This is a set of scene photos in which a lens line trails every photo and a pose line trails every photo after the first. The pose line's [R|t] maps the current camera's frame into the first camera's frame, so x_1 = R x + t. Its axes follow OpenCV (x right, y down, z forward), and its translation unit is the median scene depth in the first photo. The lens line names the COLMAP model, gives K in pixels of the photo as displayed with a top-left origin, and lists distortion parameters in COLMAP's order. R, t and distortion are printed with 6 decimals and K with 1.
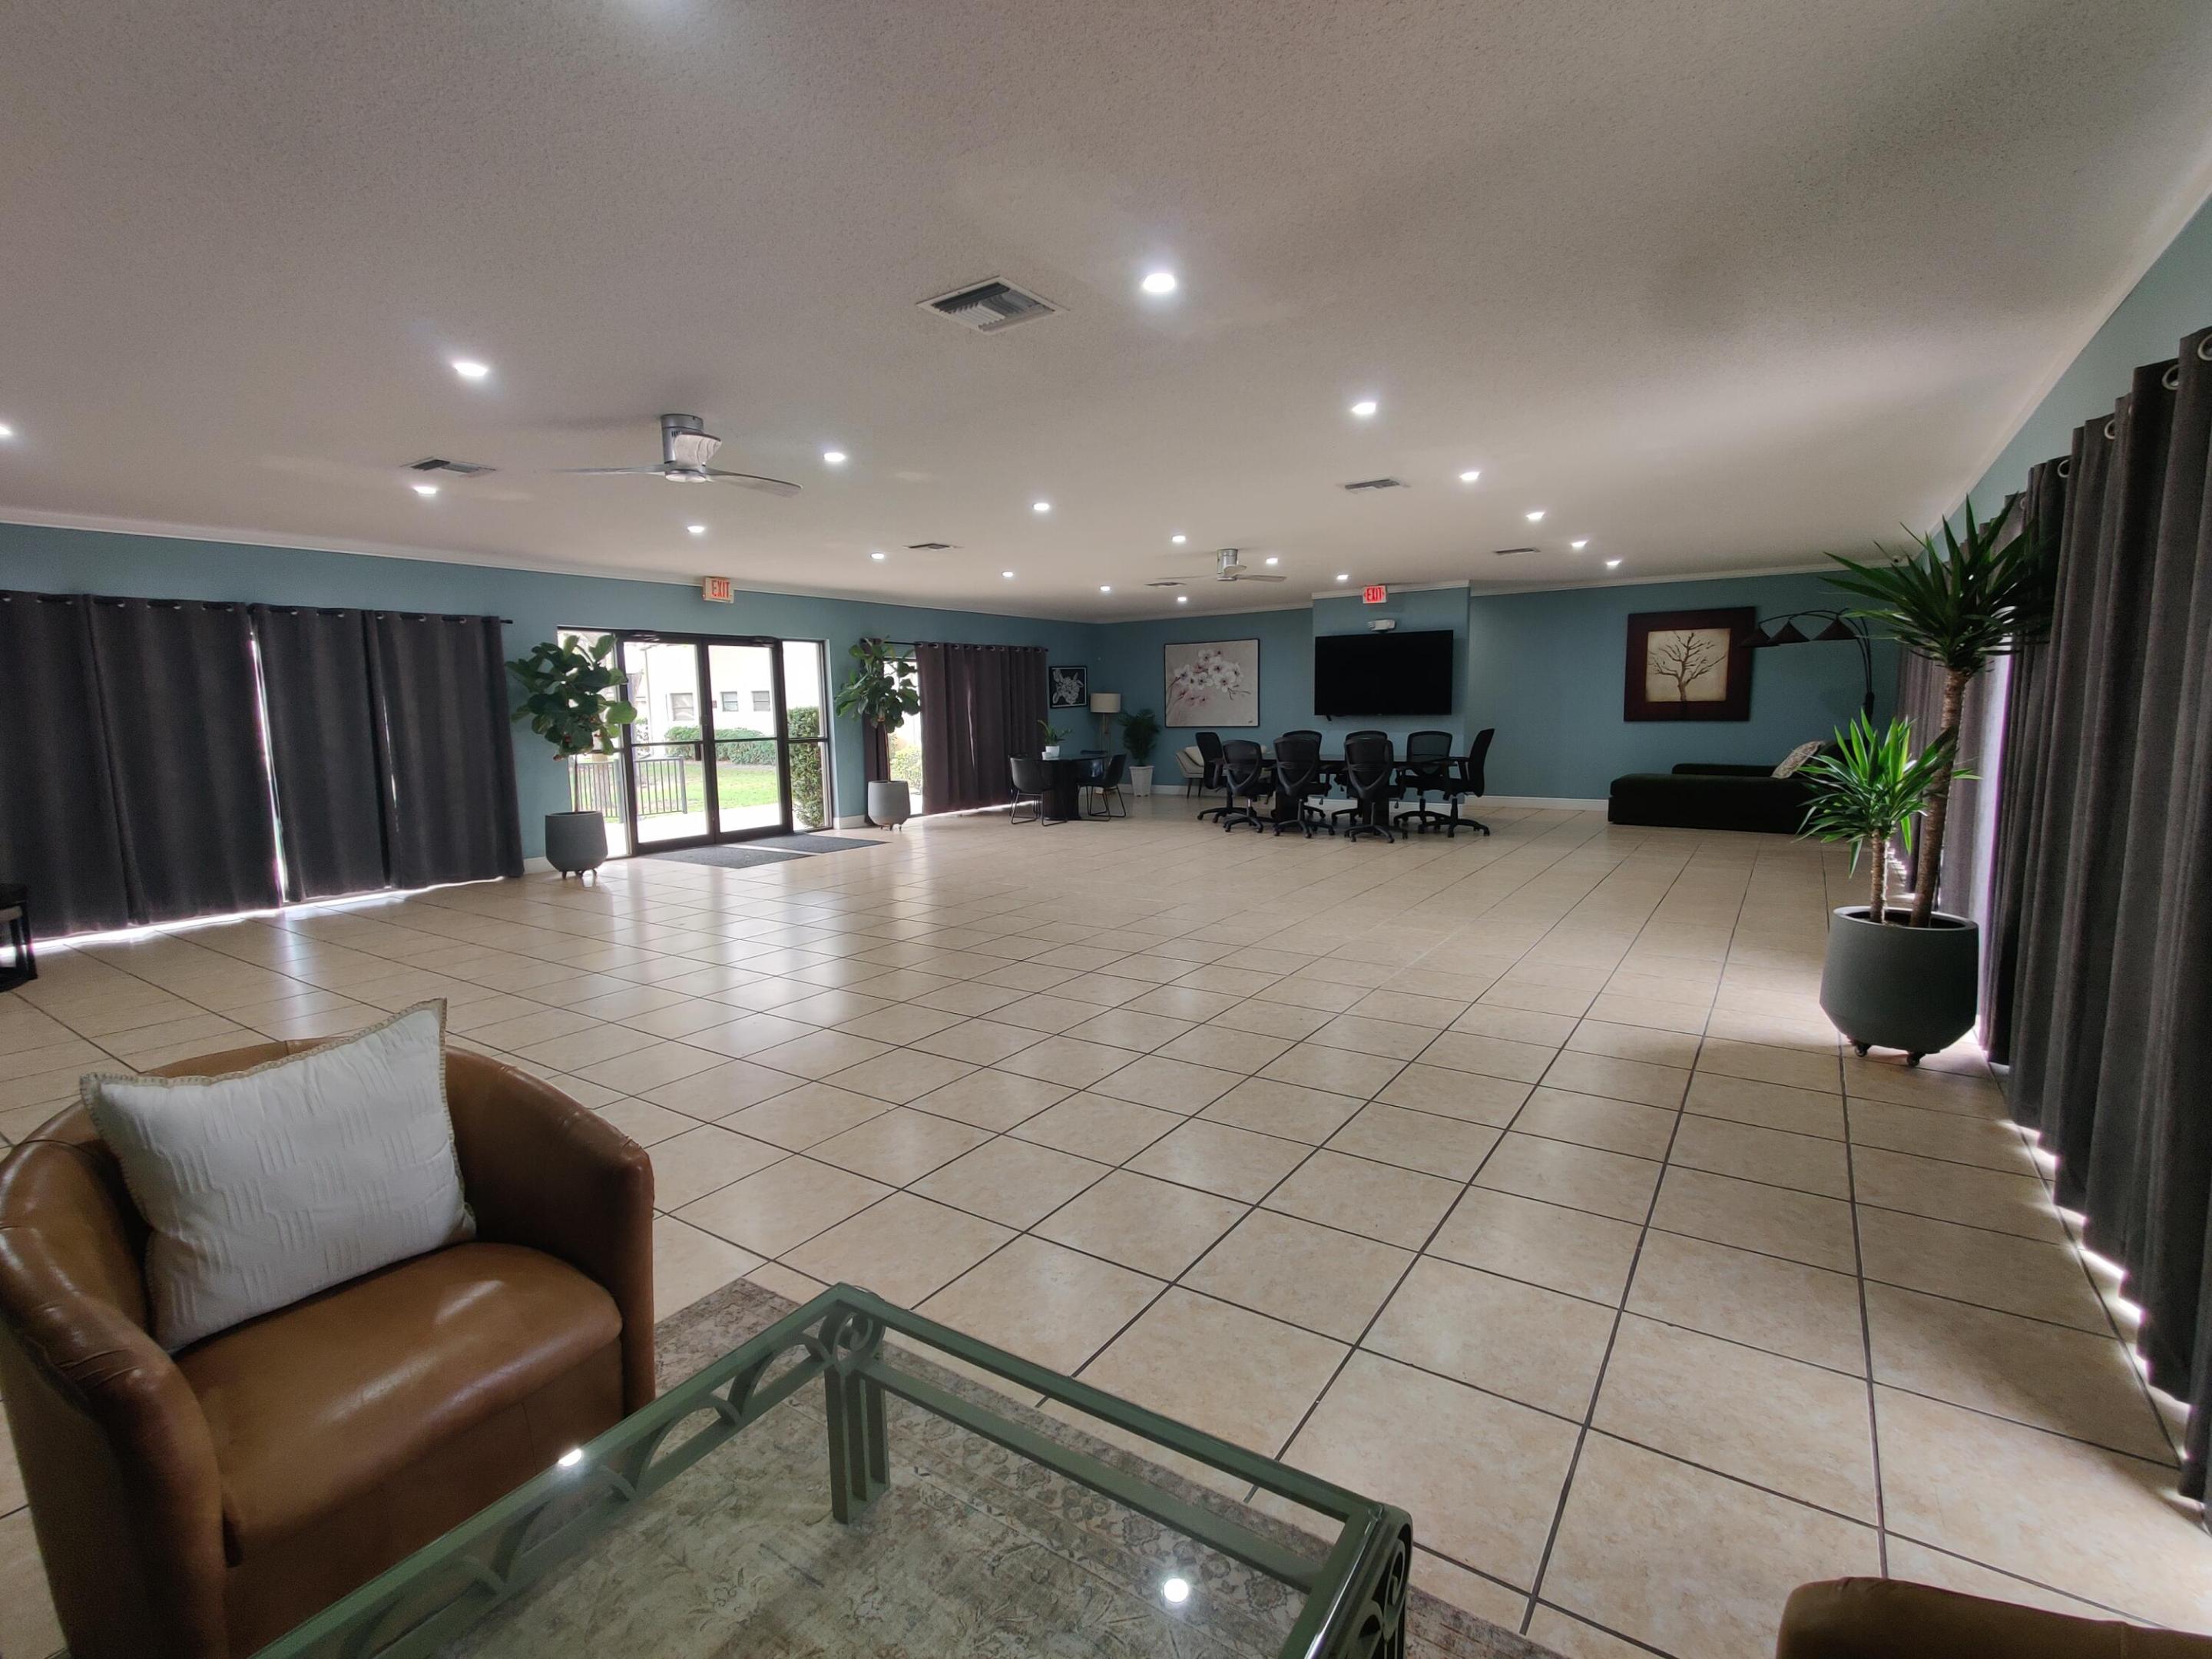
lens RADIAL K [[1017.5, 0, 1094.6], [0, 1017.5, 827.9], [0, 0, 1]] dist [-0.002038, -0.000160]
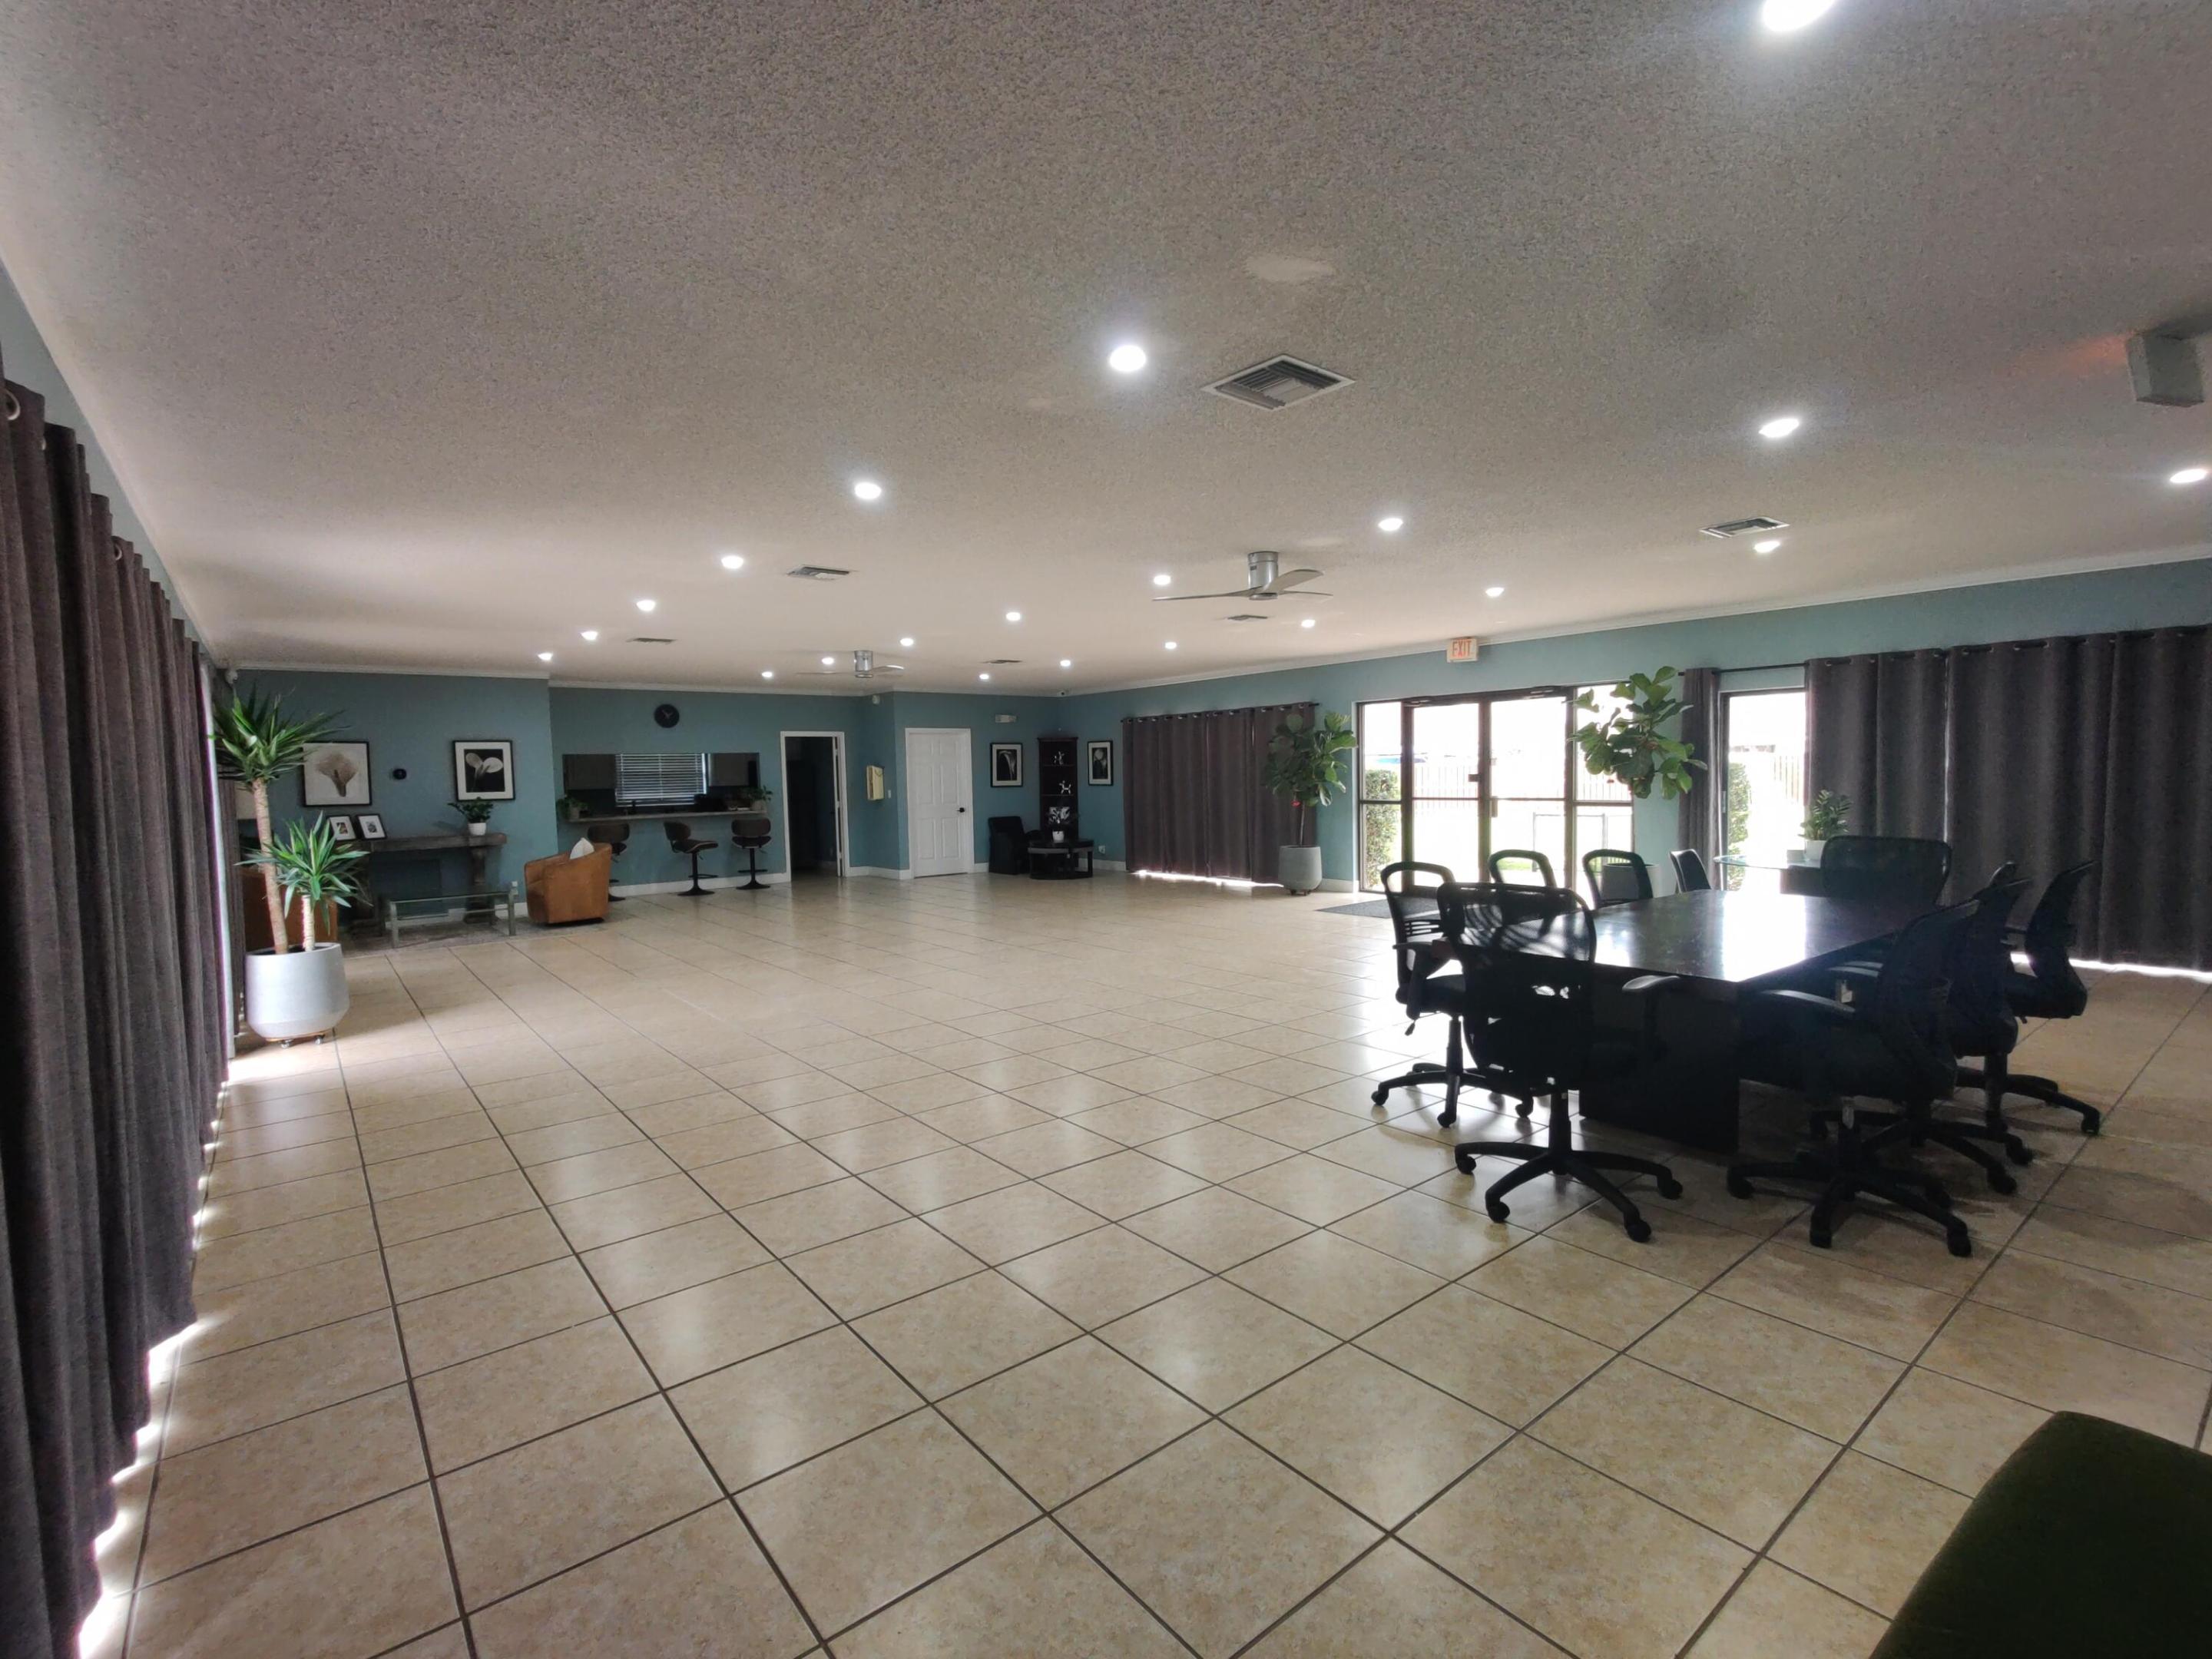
lens RADIAL K [[1017.5, 0, 1094.6], [0, 1017.5, 827.9], [0, 0, 1]] dist [-0.002038, -0.000160]
pose [[-0.305002, 0.076734, -0.949255, 0.758431], [-0.088799, 0.990115, 0.108569, -0.146462], [0.948203, 0.117407, -0.295173, 1.046981]]
